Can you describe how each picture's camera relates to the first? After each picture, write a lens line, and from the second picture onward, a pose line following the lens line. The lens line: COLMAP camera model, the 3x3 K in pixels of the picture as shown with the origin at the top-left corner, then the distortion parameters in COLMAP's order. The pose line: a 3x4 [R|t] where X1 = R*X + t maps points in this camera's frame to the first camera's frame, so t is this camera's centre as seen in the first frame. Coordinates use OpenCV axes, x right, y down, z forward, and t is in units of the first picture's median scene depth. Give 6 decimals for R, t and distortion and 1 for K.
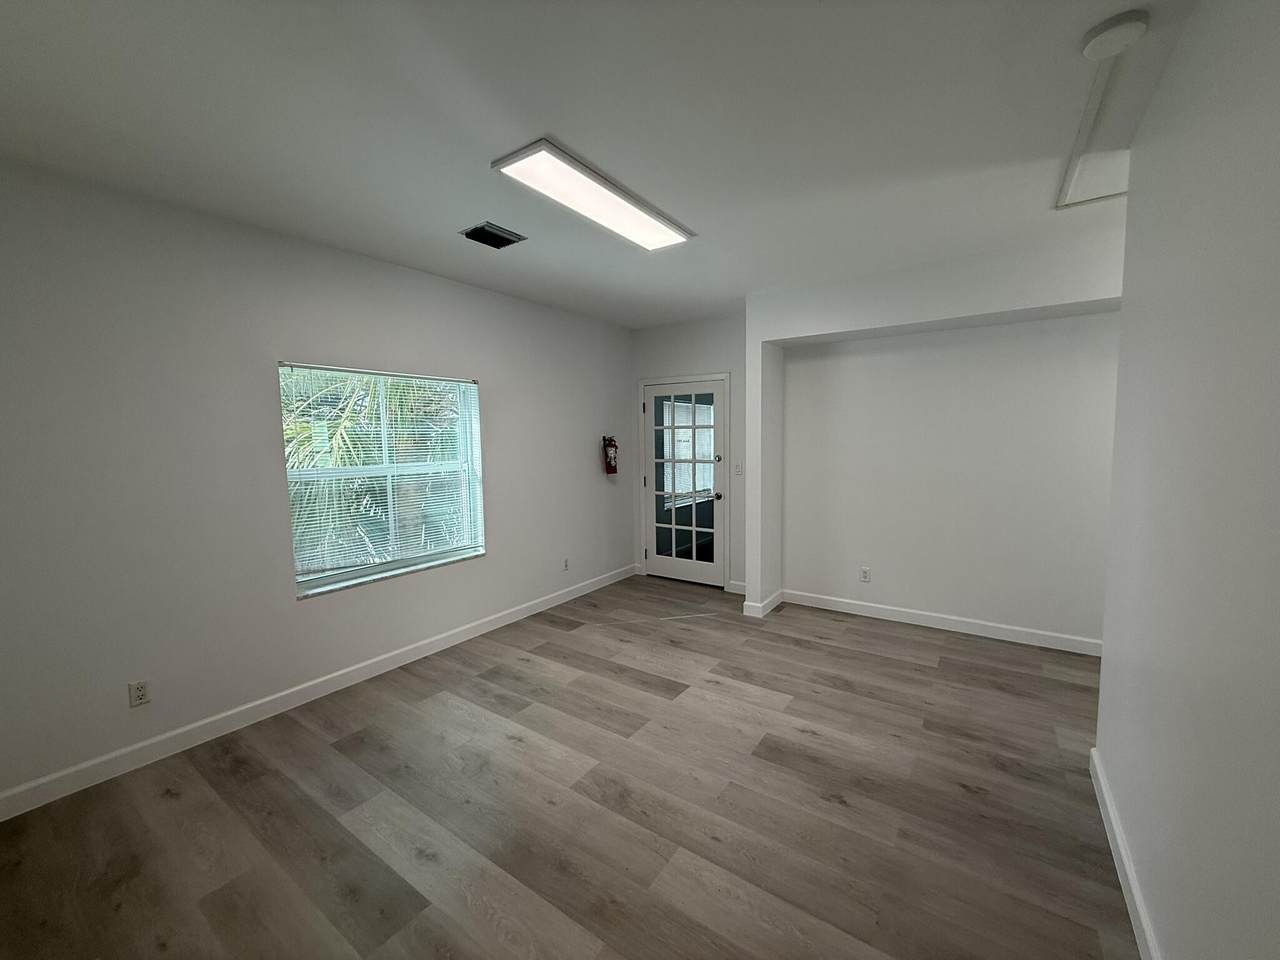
lens RADIAL K [[508.8, 0, 639.7], [0, 508.8, 481.8], [0, 0, 1]] dist [0.000655, 0.000079]
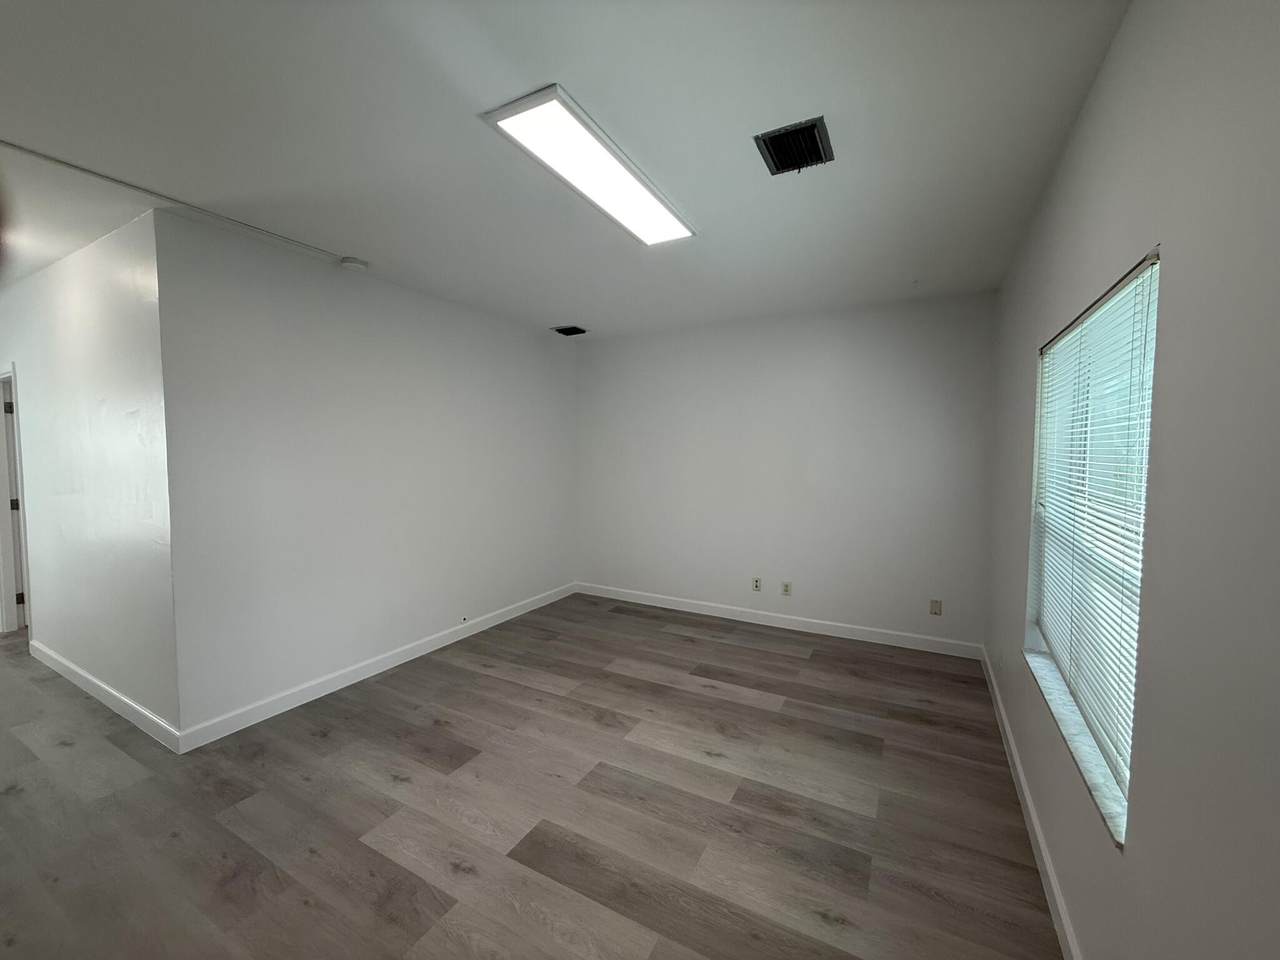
lens RADIAL K [[508.8, 0, 639.9], [0, 508.8, 479.6], [0, 0, 1]] dist [0.000655, 0.000079]
pose [[-0.994148, 0.019704, -0.106213, -0.005363], [0.003916, 0.989151, 0.146849, -0.156721], [0.107954, 0.145574, -0.983440, 1.749580]]
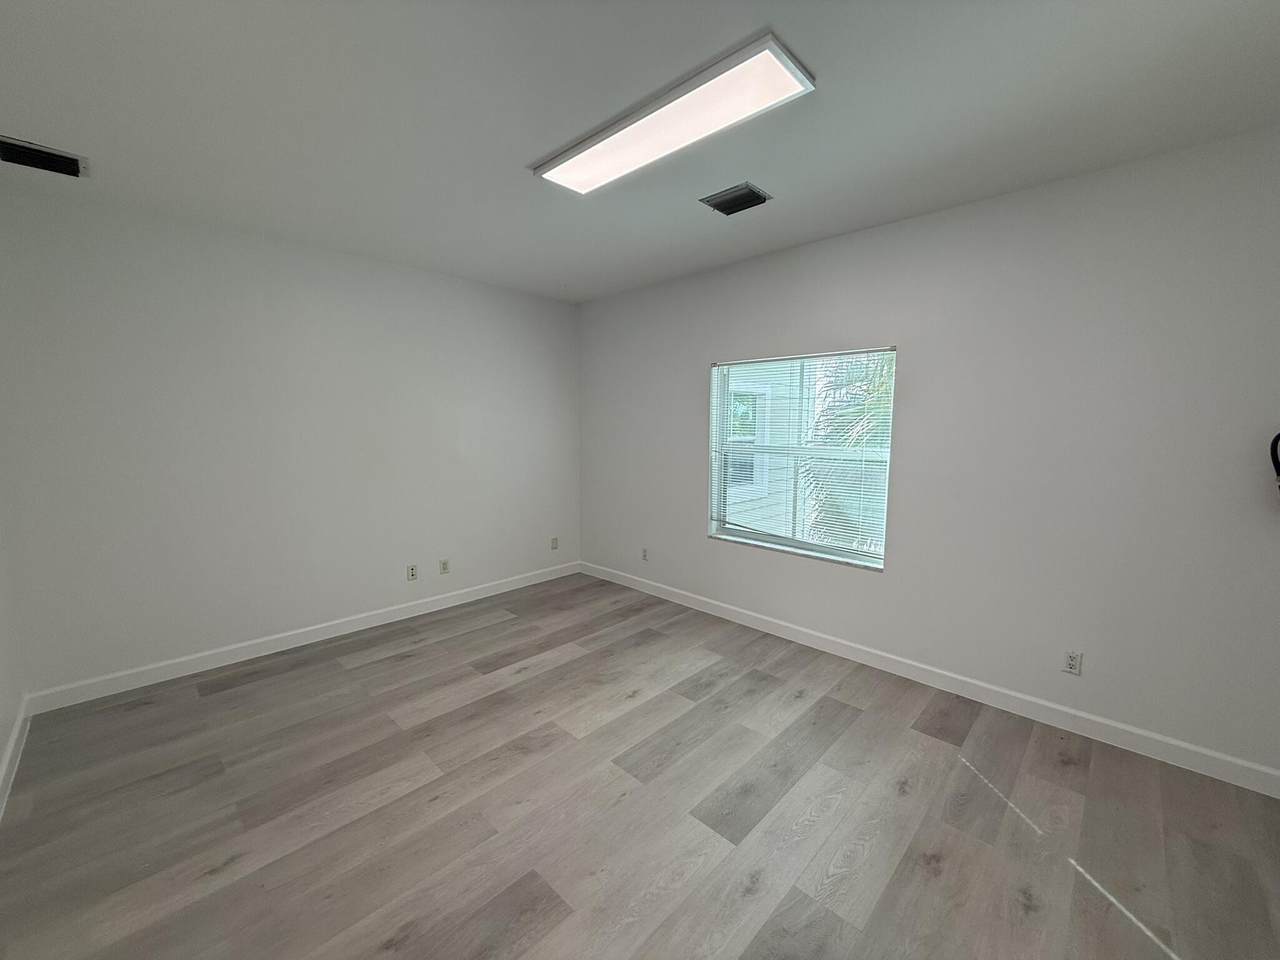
lens RADIAL K [[508.8, 0, 632.0], [0, 508.8, 480.4], [0, 0, 1]] dist [0.000655, 0.000079]
pose [[-0.166018, 0.124097, -0.978283, 0.722569], [-0.089921, 0.986012, 0.140337, -0.098286], [0.982014, 0.111266, -0.152537, 1.038290]]
